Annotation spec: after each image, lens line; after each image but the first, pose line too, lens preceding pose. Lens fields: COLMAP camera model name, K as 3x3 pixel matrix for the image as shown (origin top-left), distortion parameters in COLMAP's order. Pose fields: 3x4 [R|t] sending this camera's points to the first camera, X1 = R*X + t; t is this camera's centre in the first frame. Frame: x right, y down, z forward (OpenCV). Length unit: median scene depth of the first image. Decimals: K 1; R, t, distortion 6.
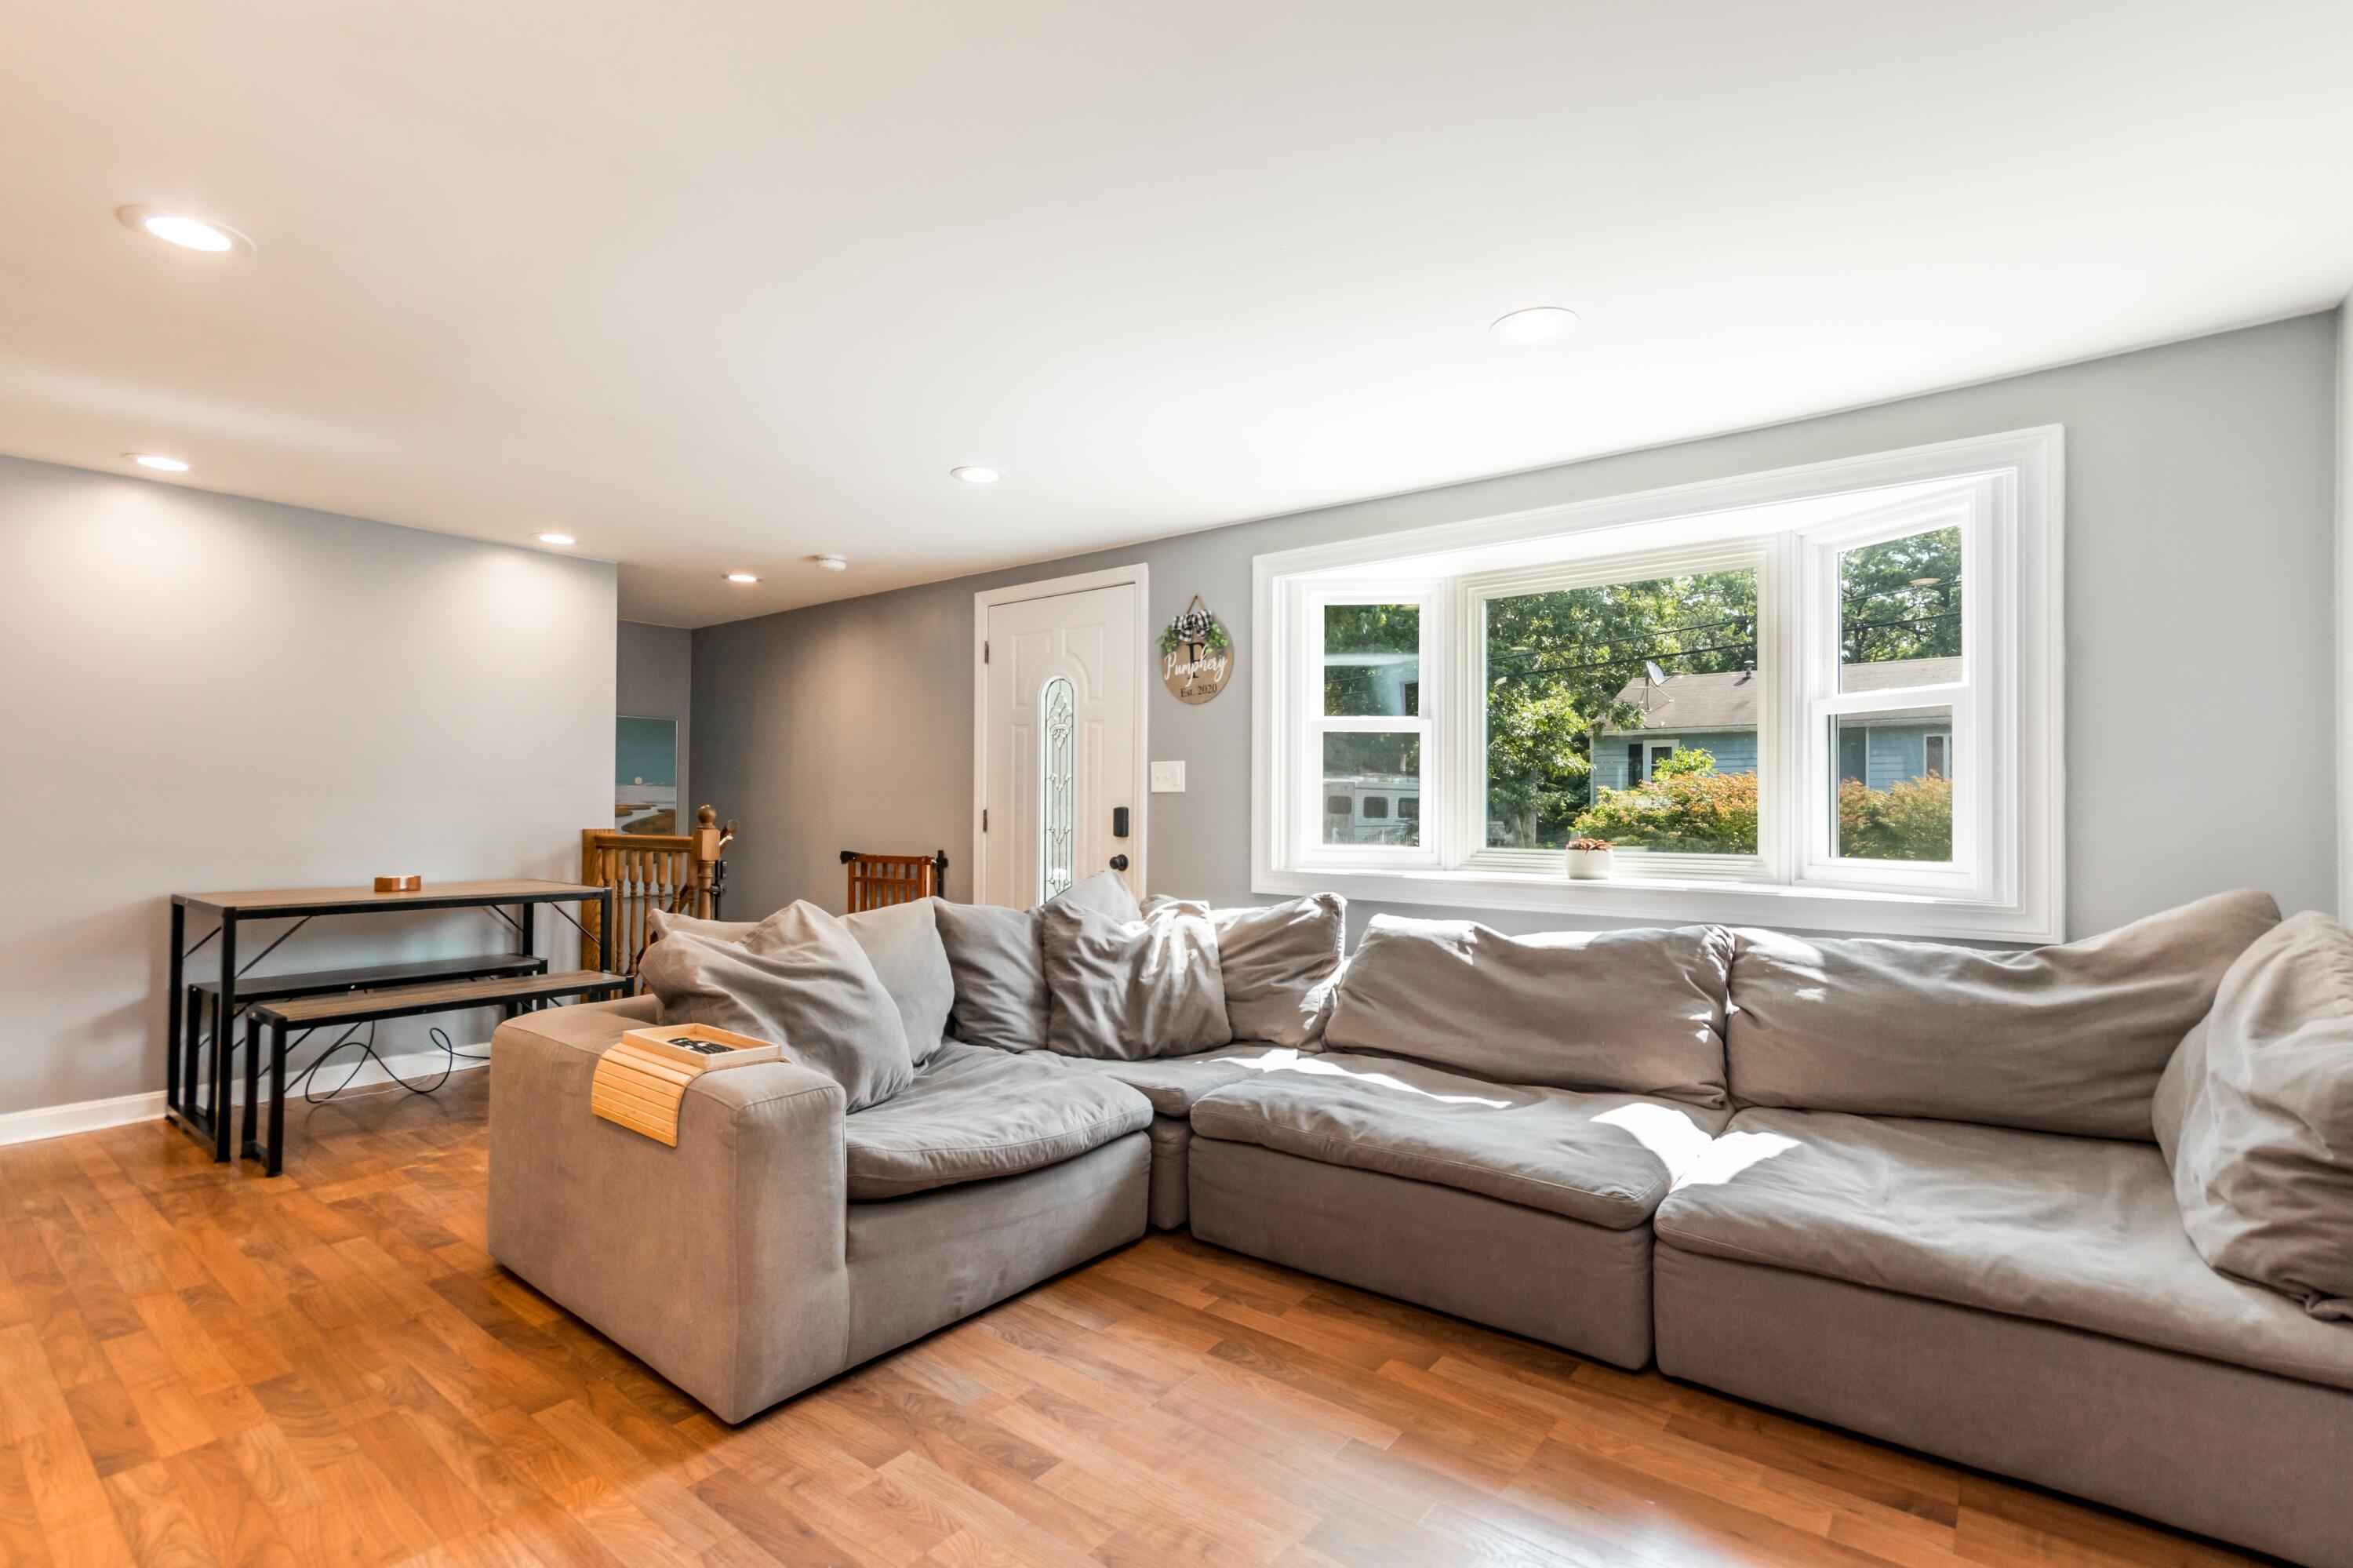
lens RADIAL K [[1081.7, 0, 1174.6], [0, 1081.7, 795.0], [0, 0, 1]] dist [0.003241, -0.000710]
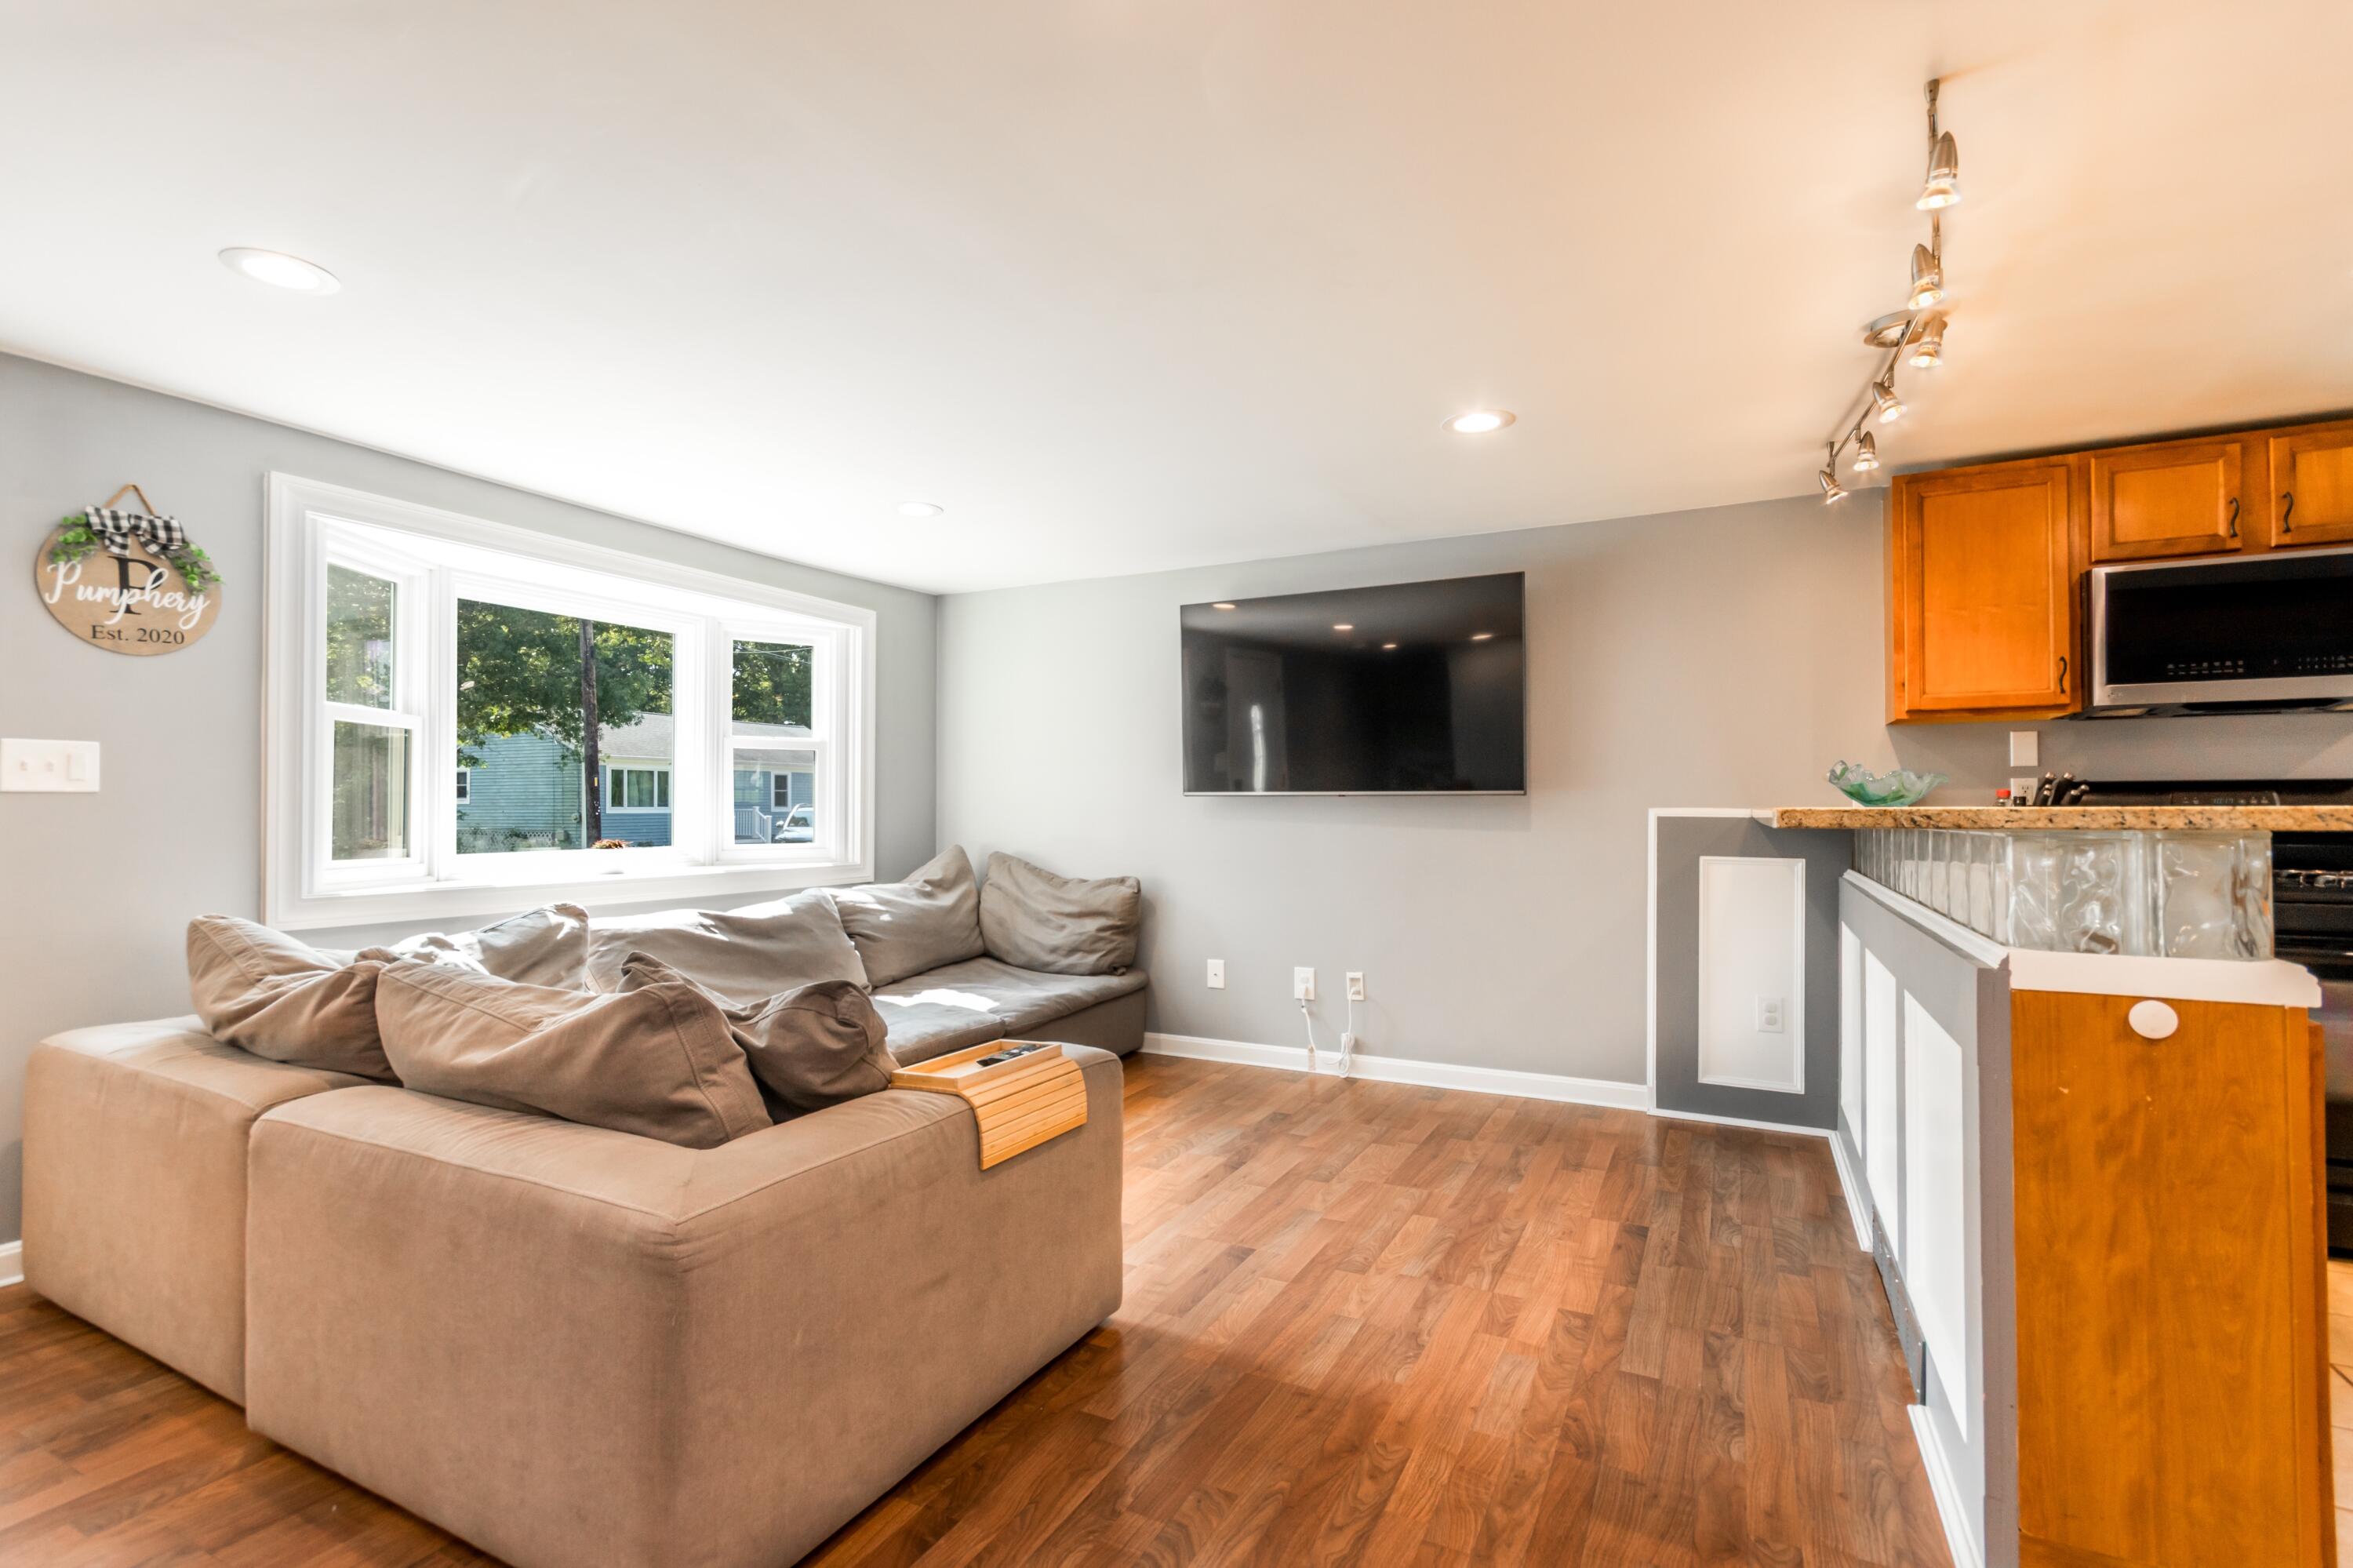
lens RADIAL K [[1081.7, 0, 1174.6], [0, 1081.7, 795.0], [0, 0, 1]] dist [0.003241, -0.000710]
pose [[-0.187604, 0.008617, 0.982207, -0.759625], [-0.009429, 0.999900, -0.010574, -0.000552], [-0.982199, -0.011245, -0.187504, 0.539769]]
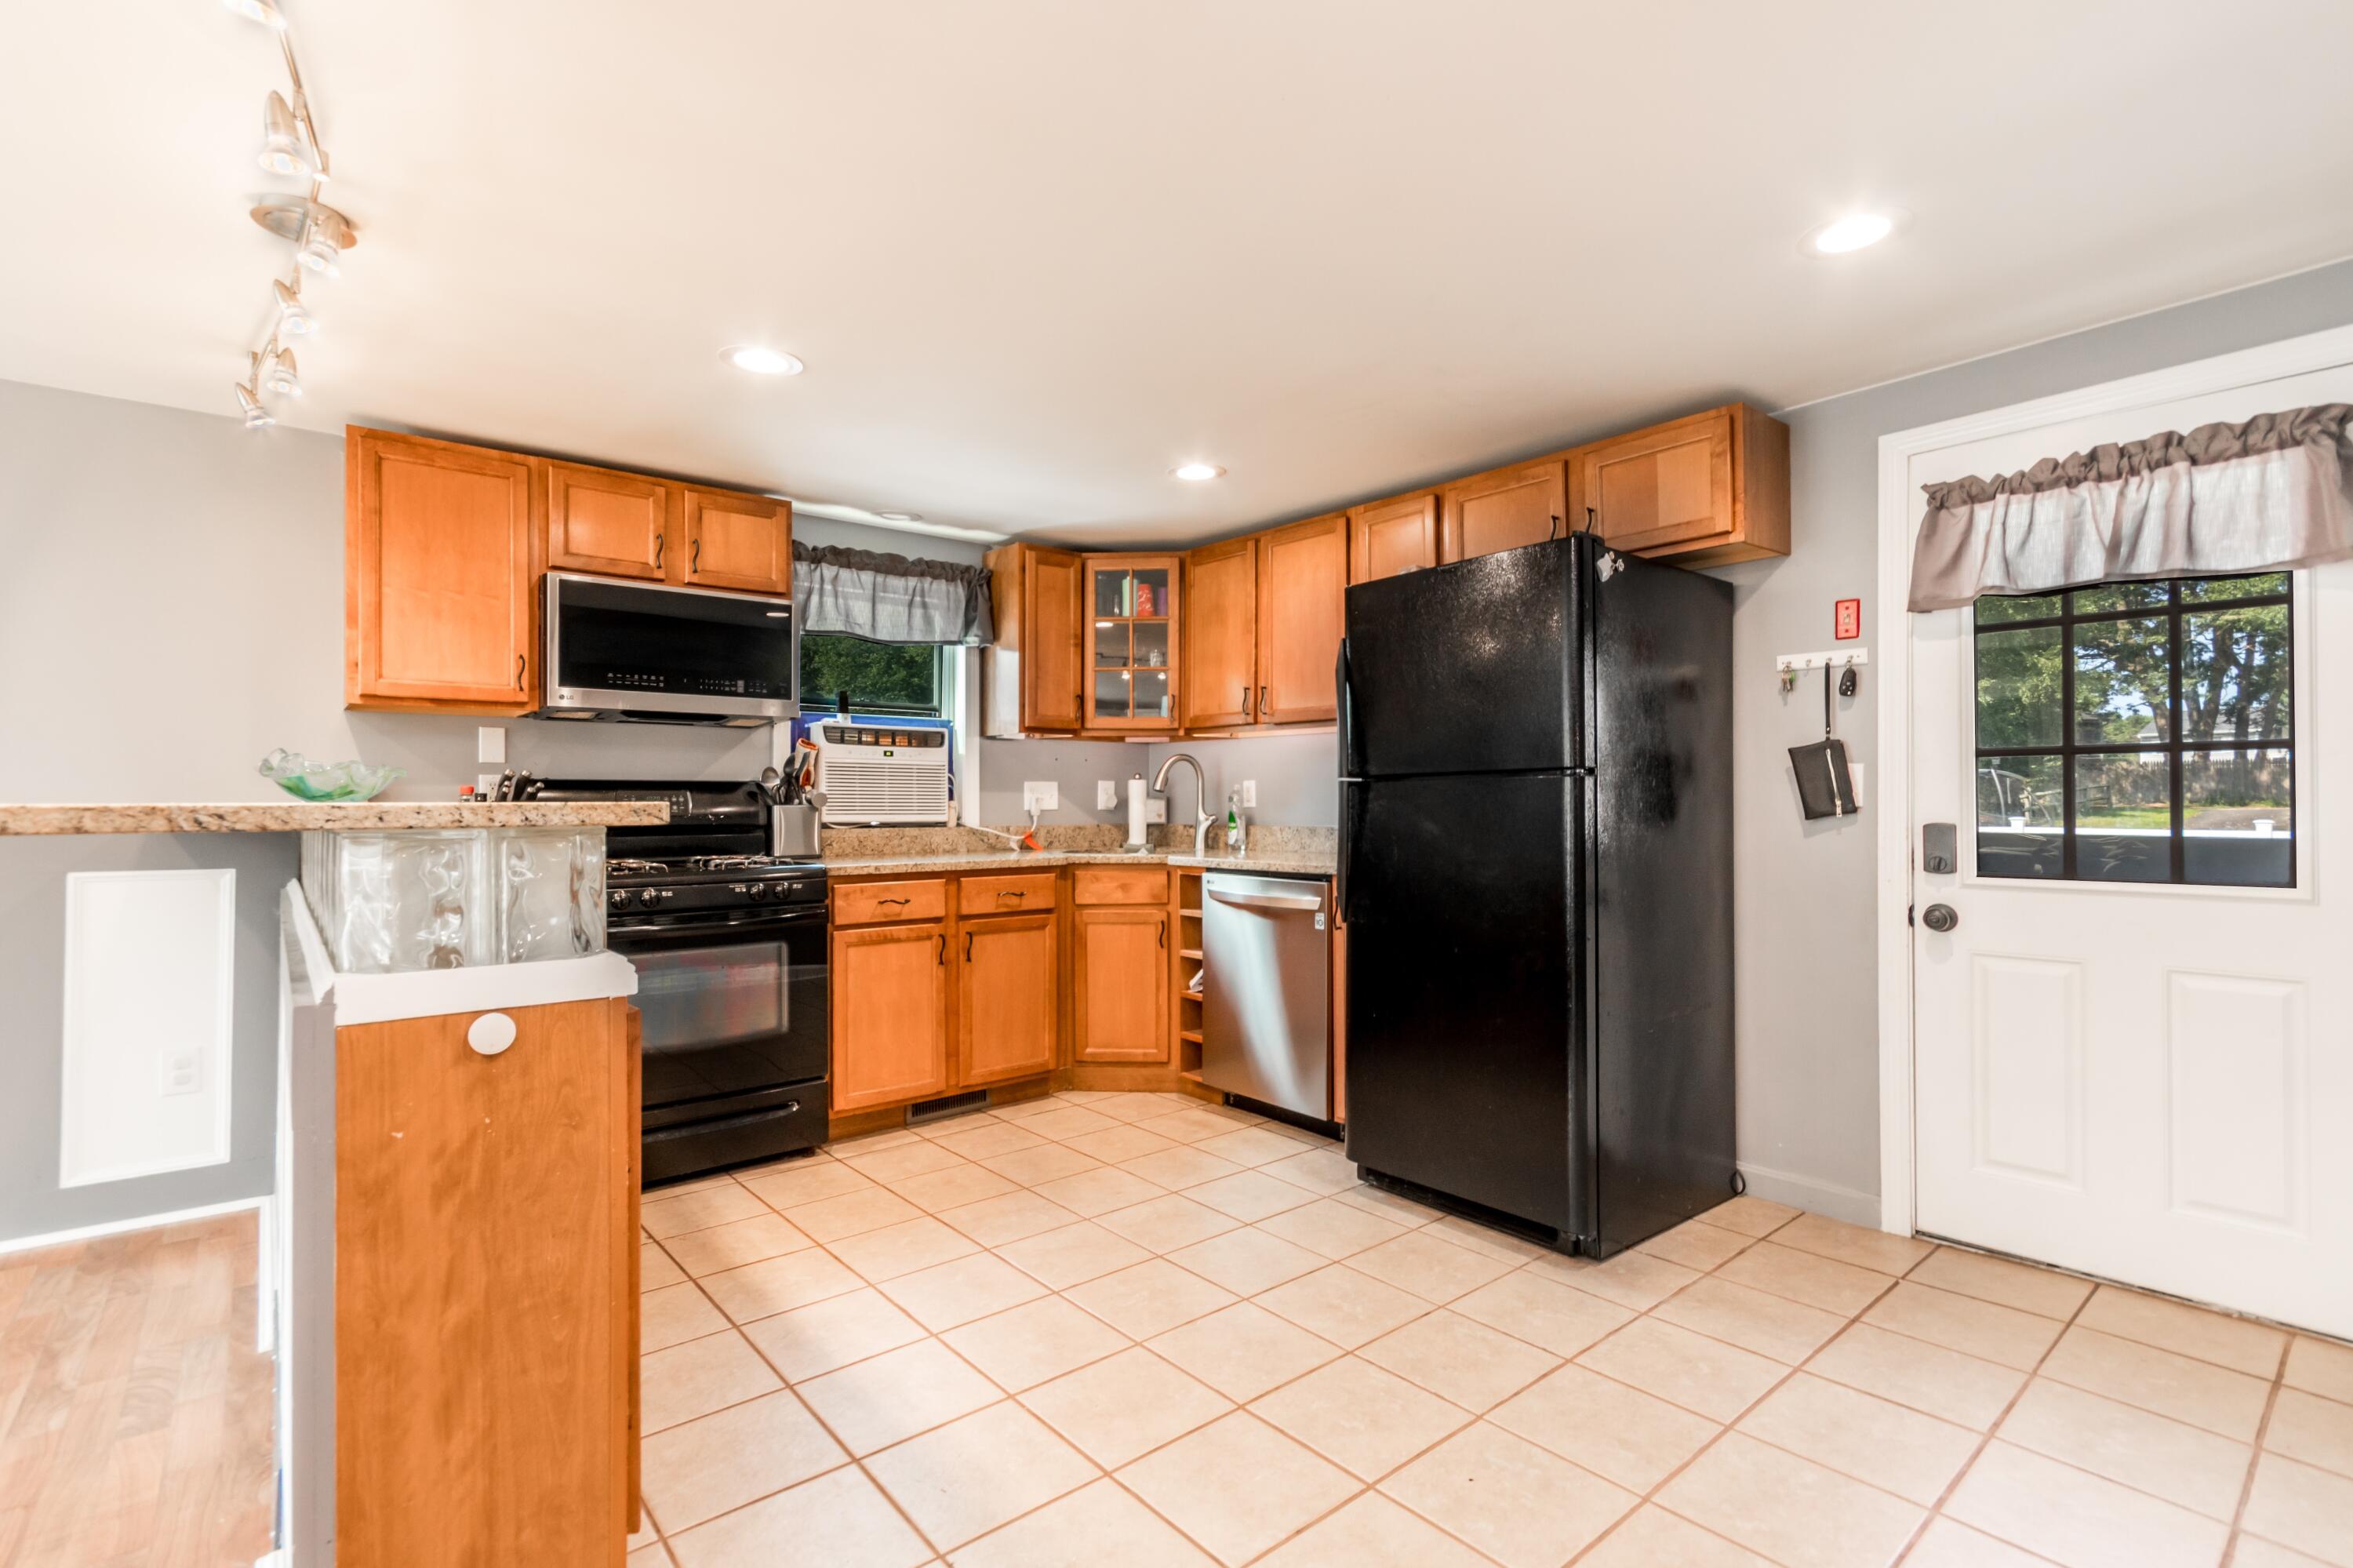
lens RADIAL K [[1081.7, 0, 1174.6], [0, 1081.7, 795.0], [0, 0, 1]] dist [0.003241, -0.000710]
pose [[-0.978411, 0.000829, 0.206669, -0.738944], [-0.002695, 0.999856, -0.016768, -0.000767], [-0.206653, -0.016962, -0.978267, 0.435228]]
